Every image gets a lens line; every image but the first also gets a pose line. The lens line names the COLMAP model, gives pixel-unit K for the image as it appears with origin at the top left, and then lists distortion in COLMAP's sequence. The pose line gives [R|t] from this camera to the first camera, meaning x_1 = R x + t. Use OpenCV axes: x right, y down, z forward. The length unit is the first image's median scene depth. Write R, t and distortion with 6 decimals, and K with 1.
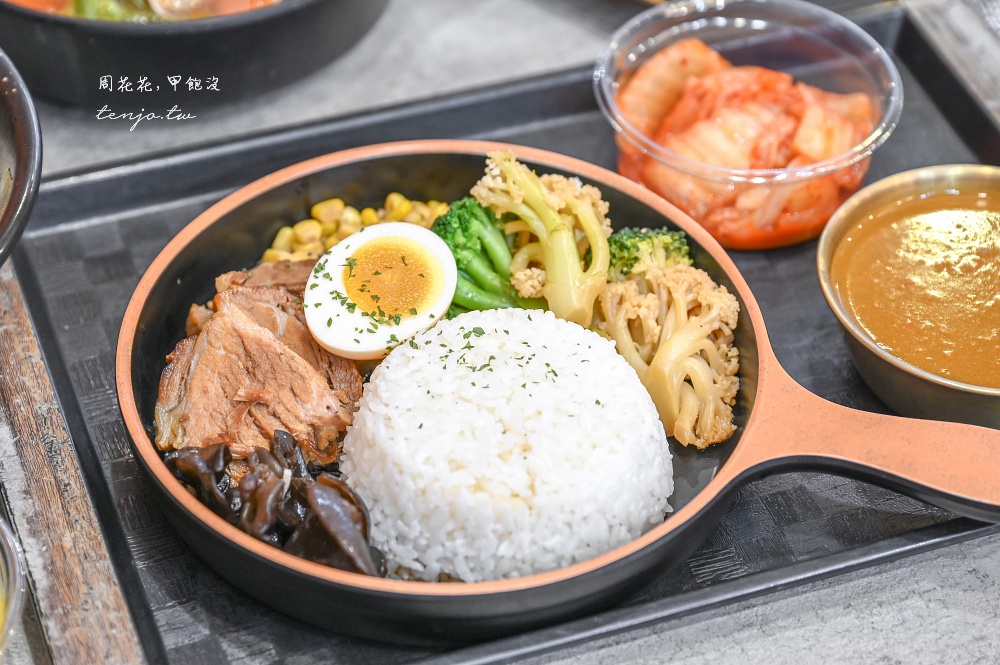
lens RADIAL K [[2585.3, 0, 497.3], [0, 2585.3, 334.0], [0, 0, 1]] dist [-0.127225, 0.000000]
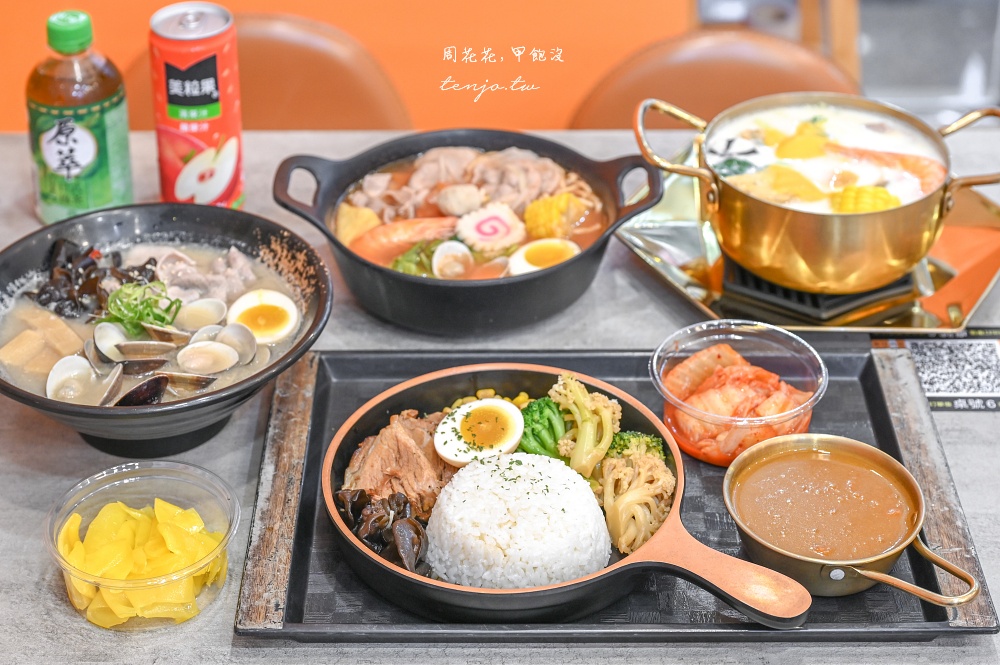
lens RADIAL K [[1981.0, 0, 508.9], [0, 1981.0, 333.0], [0, 0, 1]] dist [-0.088926, 0.000000]
pose [[0.933195, 0.174672, -0.314064, 0.396031], [-0.225678, 0.964957, -0.133892, 0.096291], [0.279671, 0.195824, 0.939913, -0.298053]]
